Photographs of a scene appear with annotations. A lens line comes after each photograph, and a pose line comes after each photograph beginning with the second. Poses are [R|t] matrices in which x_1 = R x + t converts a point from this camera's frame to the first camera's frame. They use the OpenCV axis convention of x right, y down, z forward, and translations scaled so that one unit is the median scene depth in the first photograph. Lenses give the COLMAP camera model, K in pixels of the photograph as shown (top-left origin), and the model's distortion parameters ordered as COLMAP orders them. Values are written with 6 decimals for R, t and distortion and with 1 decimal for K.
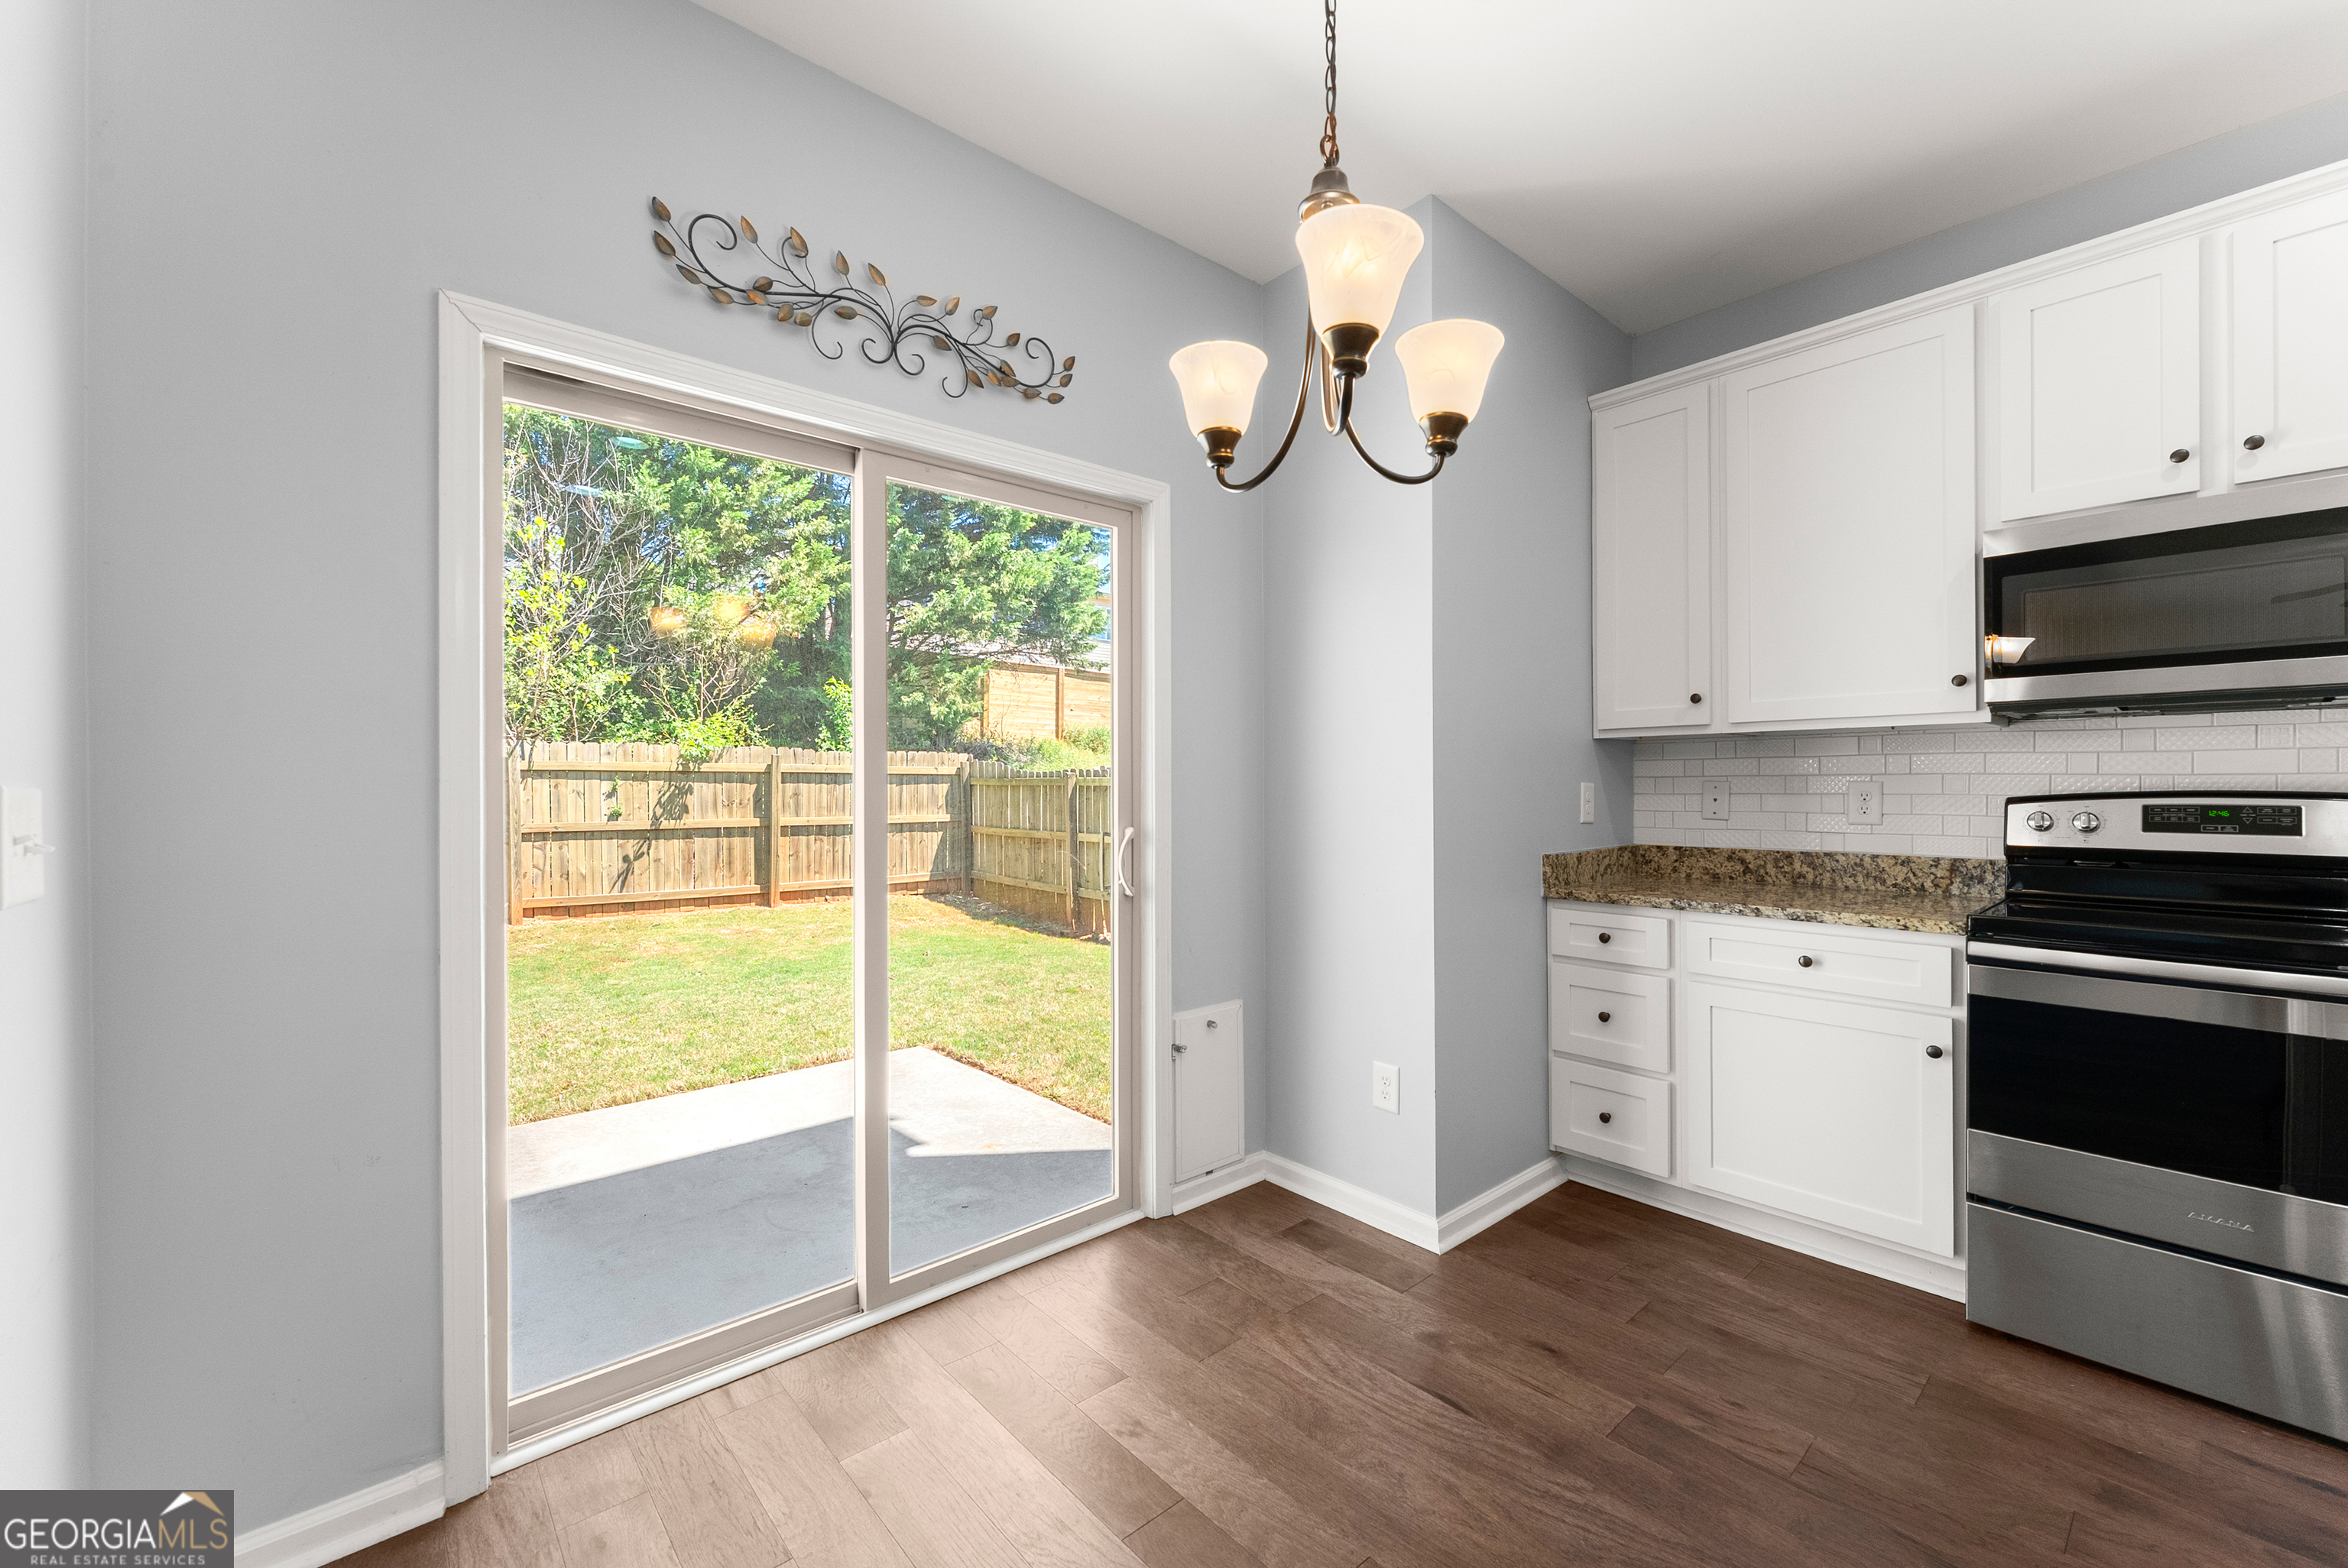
lens RADIAL K [[944.6, 0, 1174.3], [0, 944.6, 787.6], [0, 0, 1]] dist [0.000410, 0.000221]
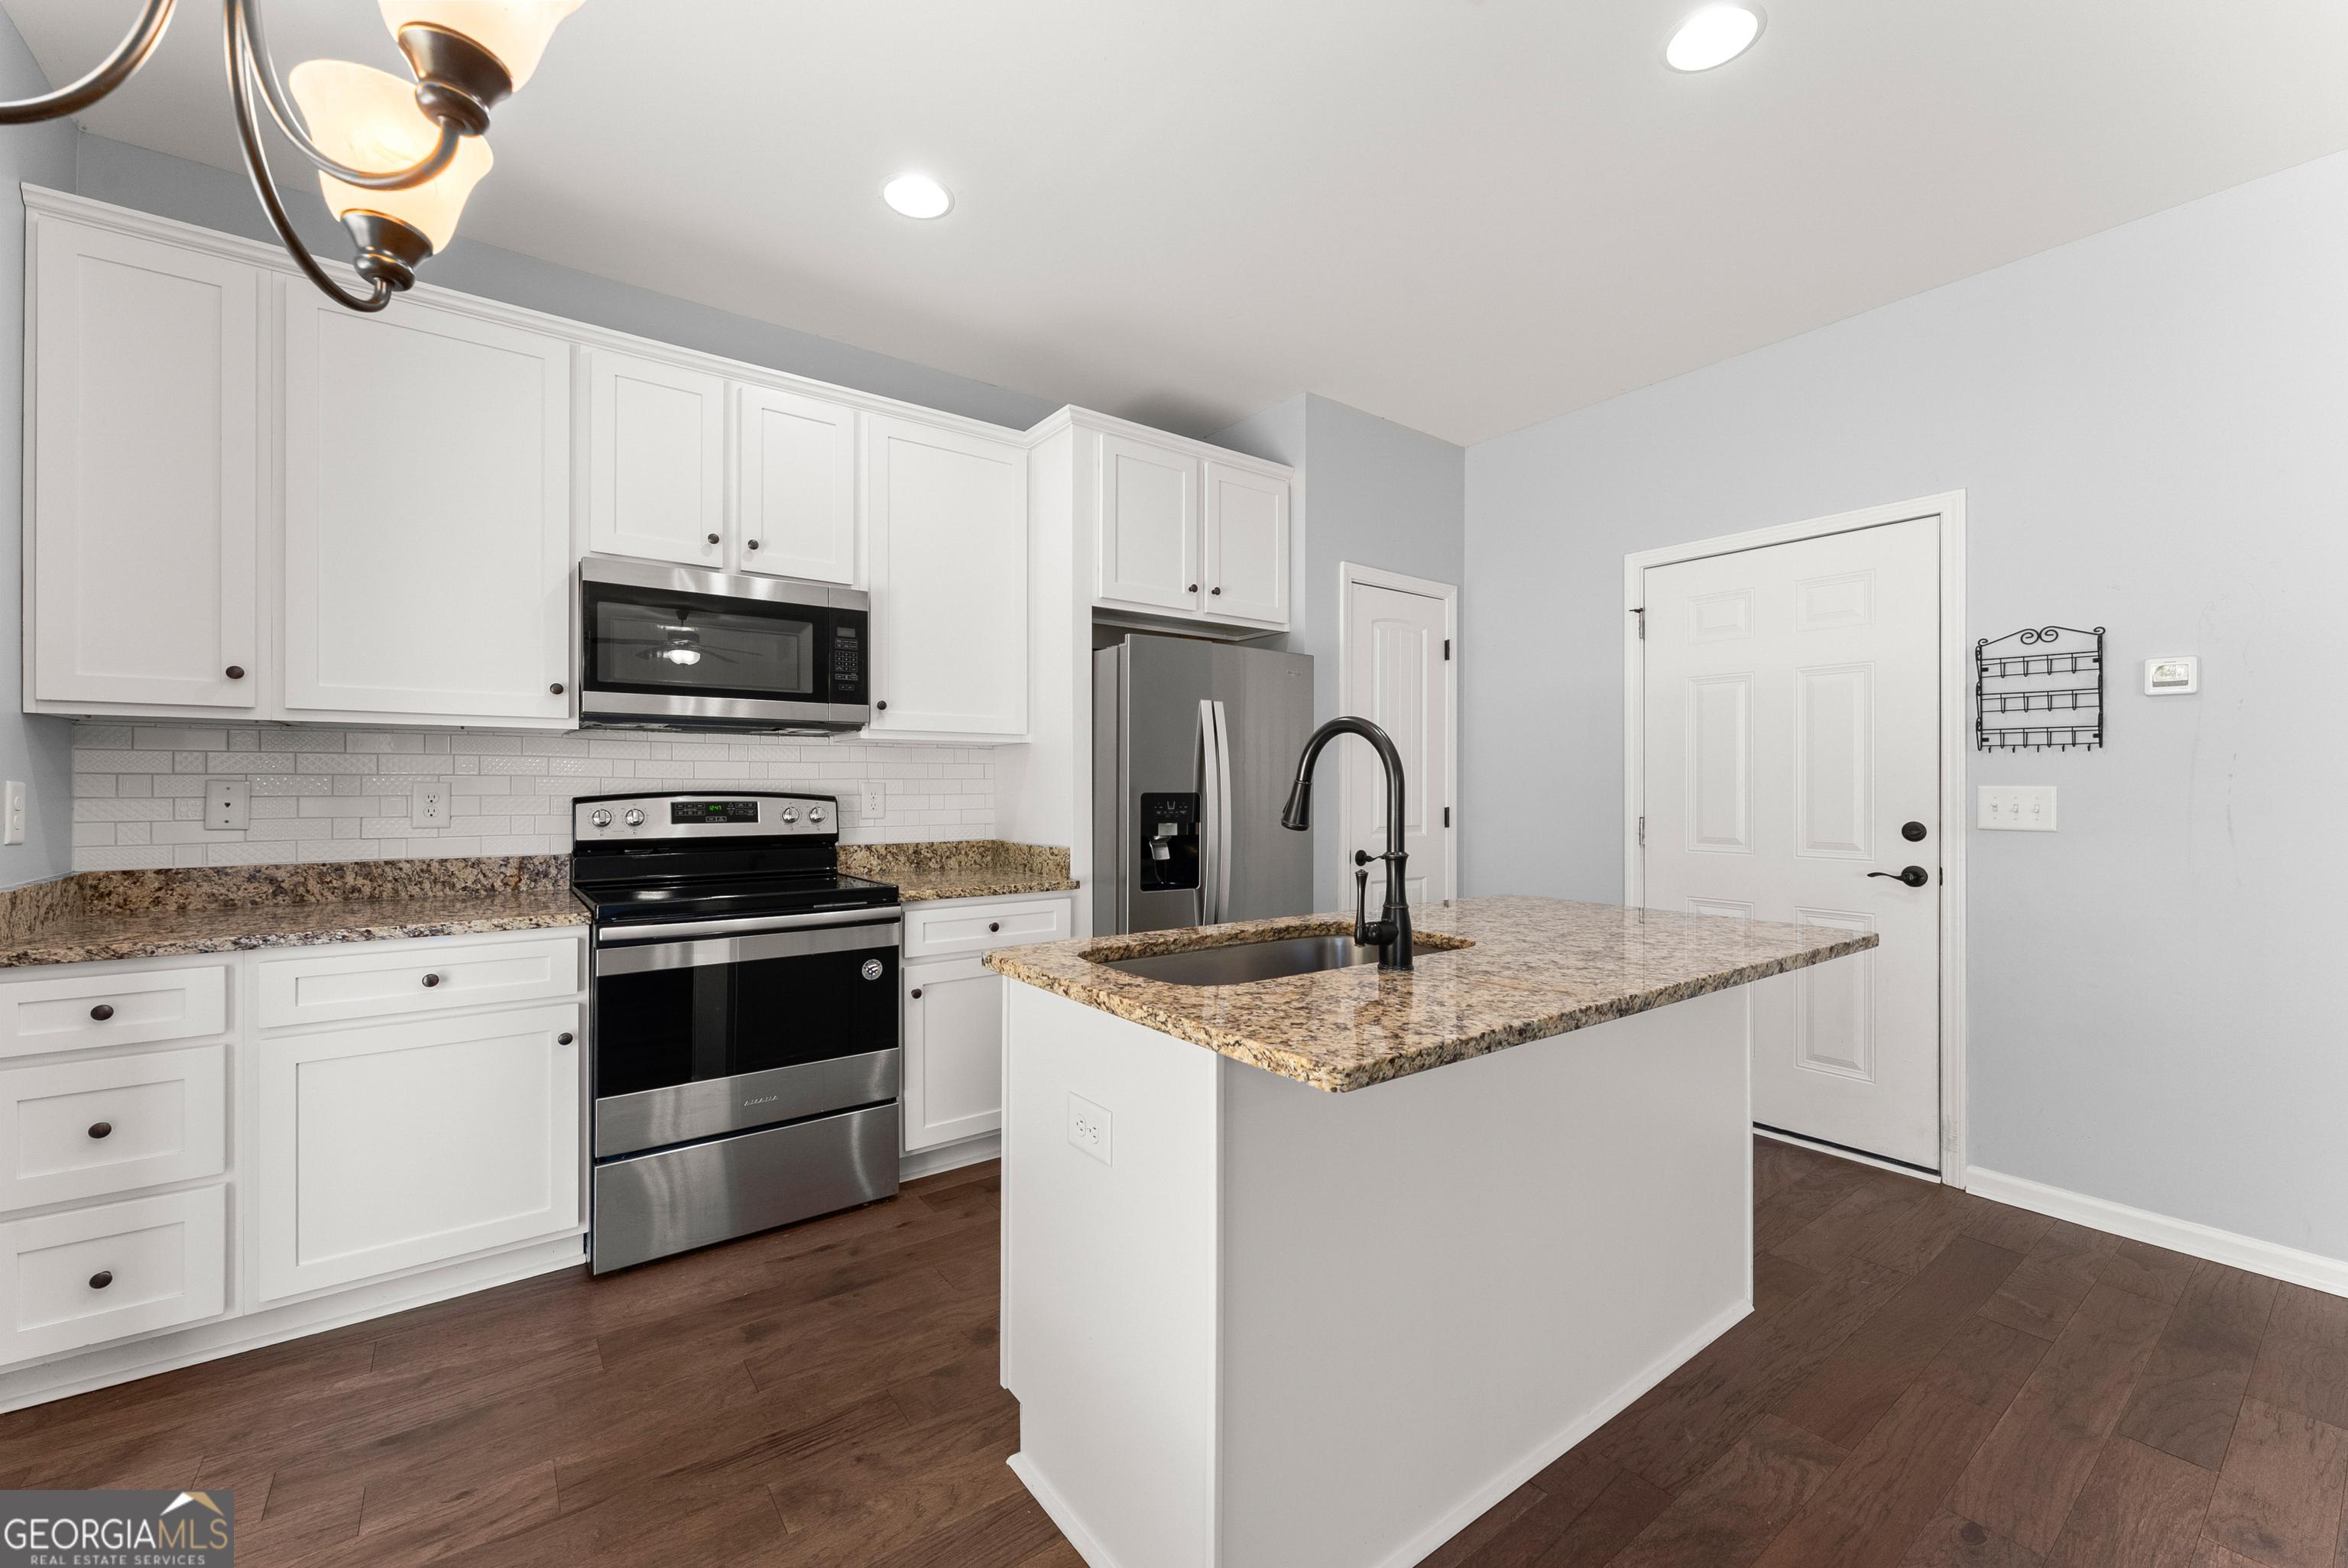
lens RADIAL K [[944.6, 0, 1177.5], [0, 944.6, 785.4], [0, 0, 1]] dist [0.000410, 0.000221]
pose [[0.082410, 0.004577, 0.996588, -0.158954], [-0.000091, 0.999989, -0.004585, 0.001040], [-0.996598, 0.000287, 0.082410, 0.190924]]
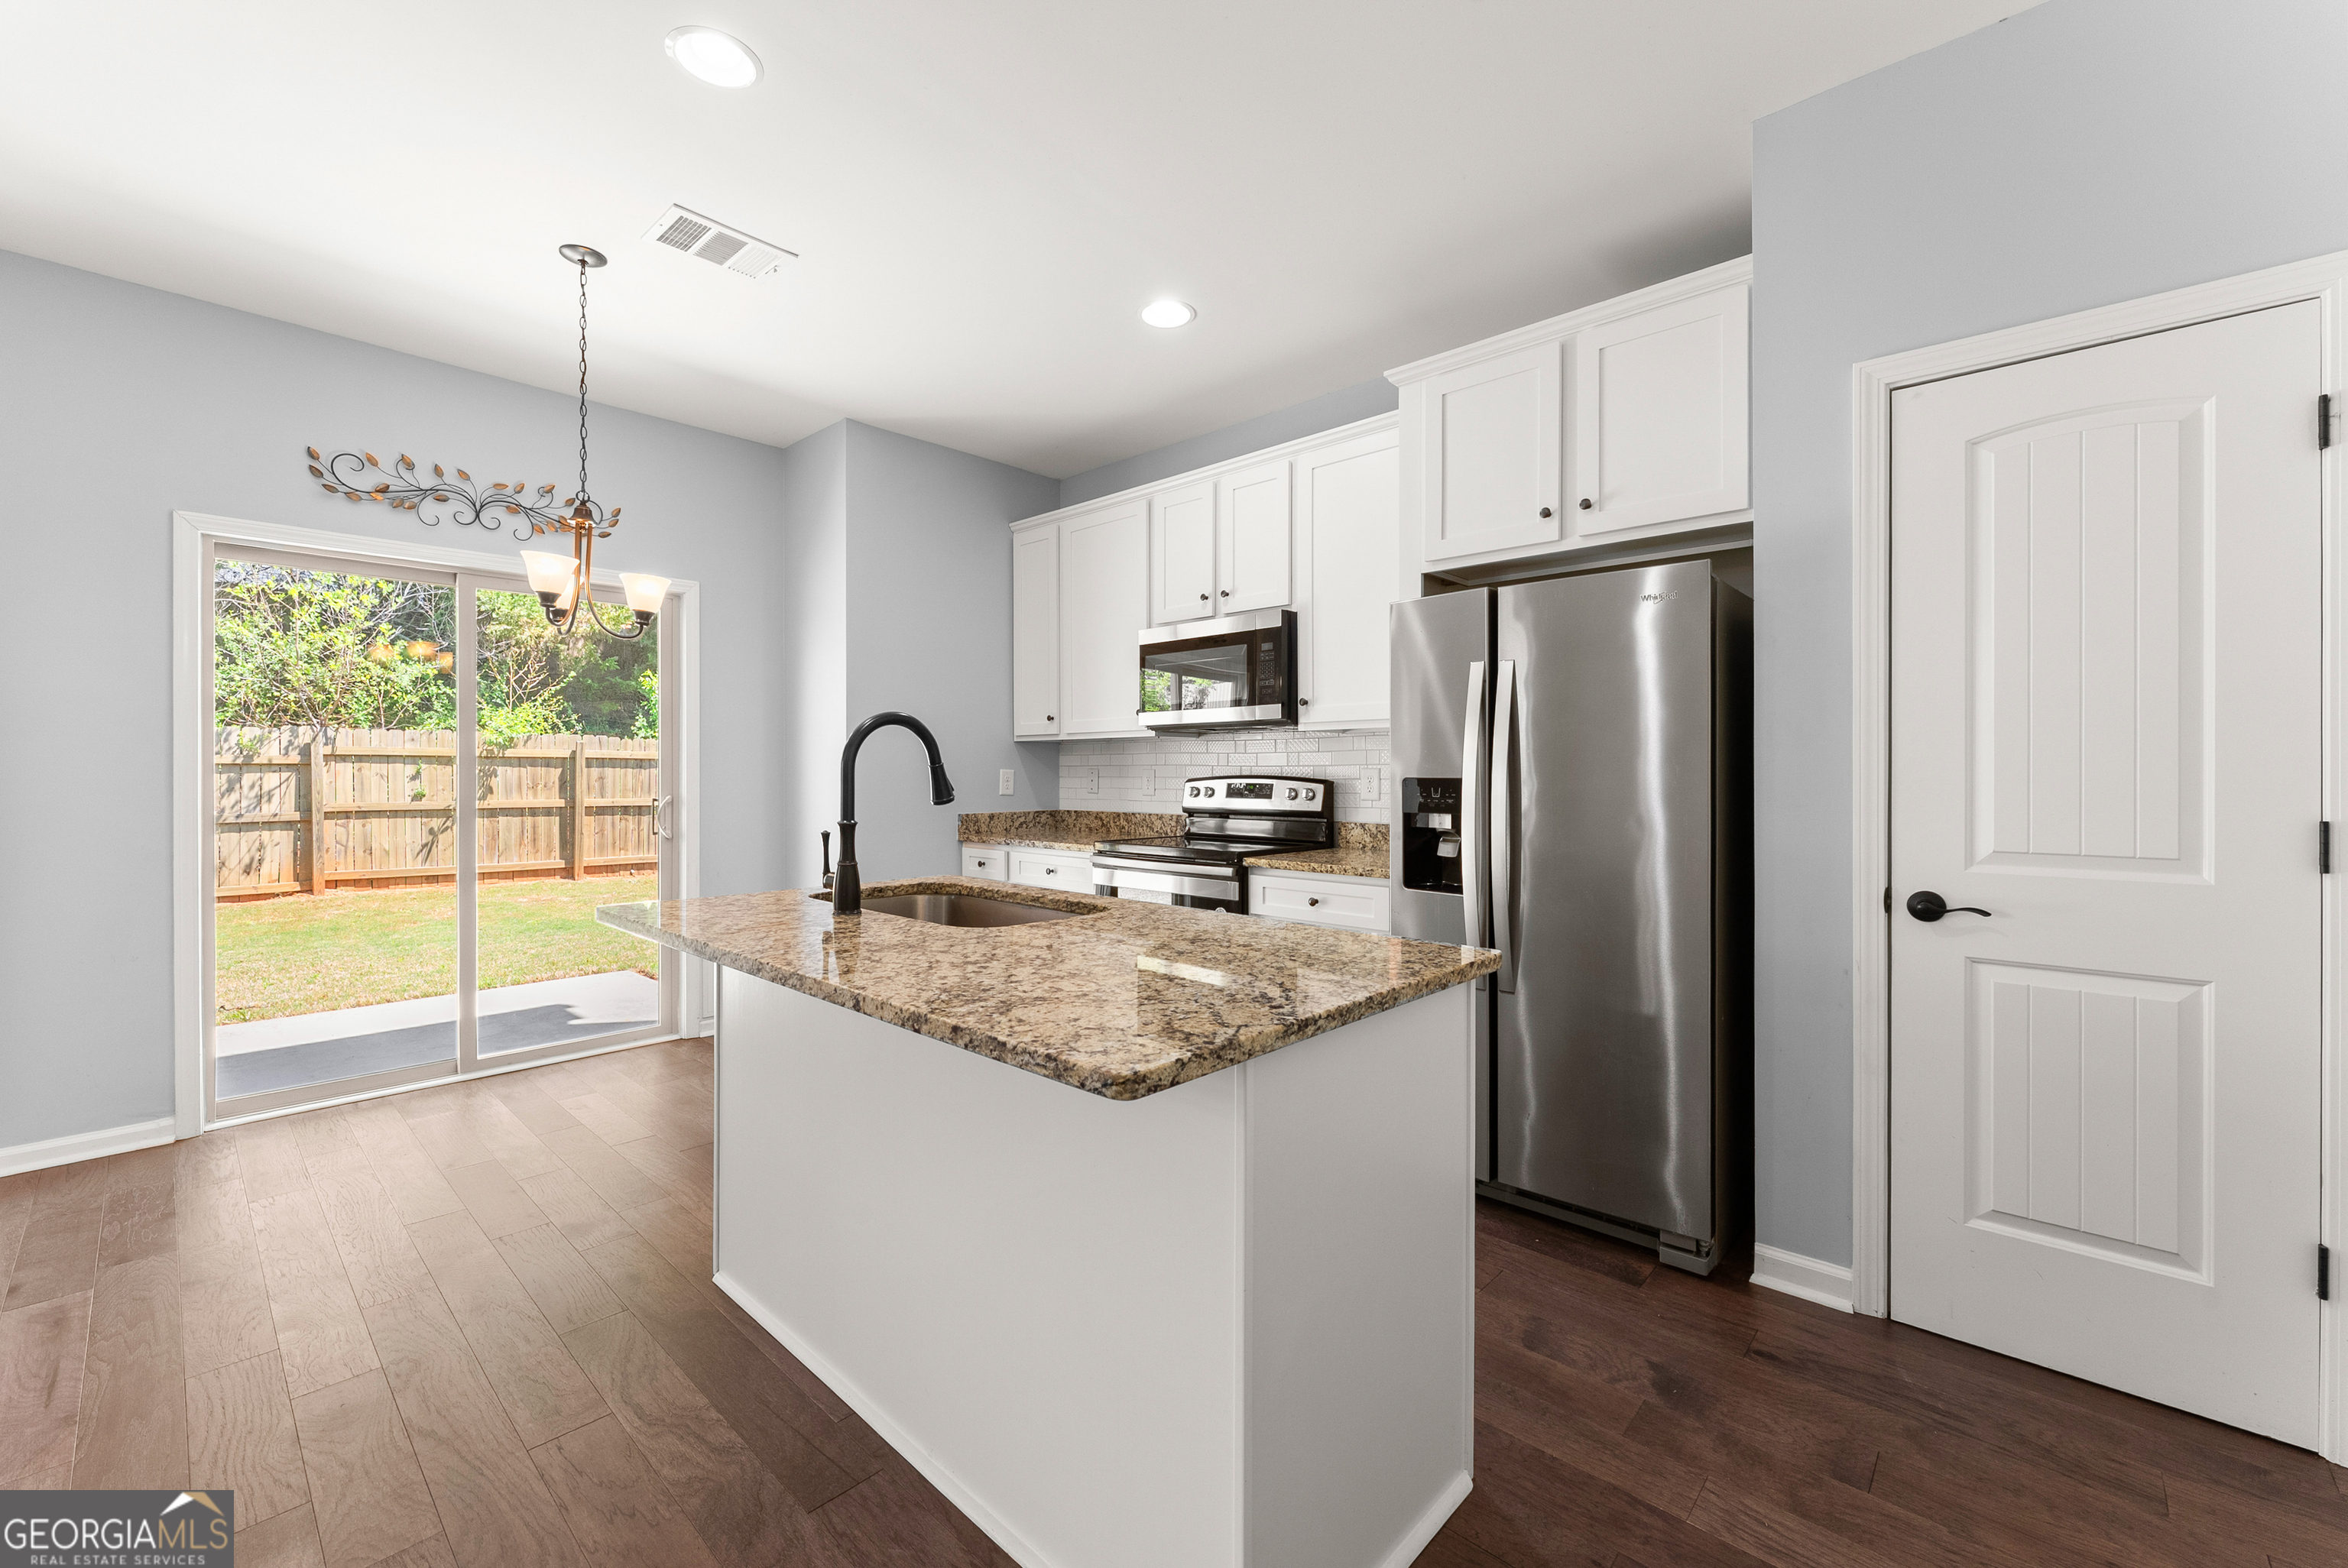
lens RADIAL K [[944.6, 0, 1176.6], [0, 944.6, 776.3], [0, 0, 1]] dist [0.000410, 0.000221]
pose [[0.994844, 0.004025, 0.101333, 0.653978], [-0.004205, 0.999990, 0.001563, 0.002931], [-0.101326, -0.001981, 0.994851, -0.692556]]
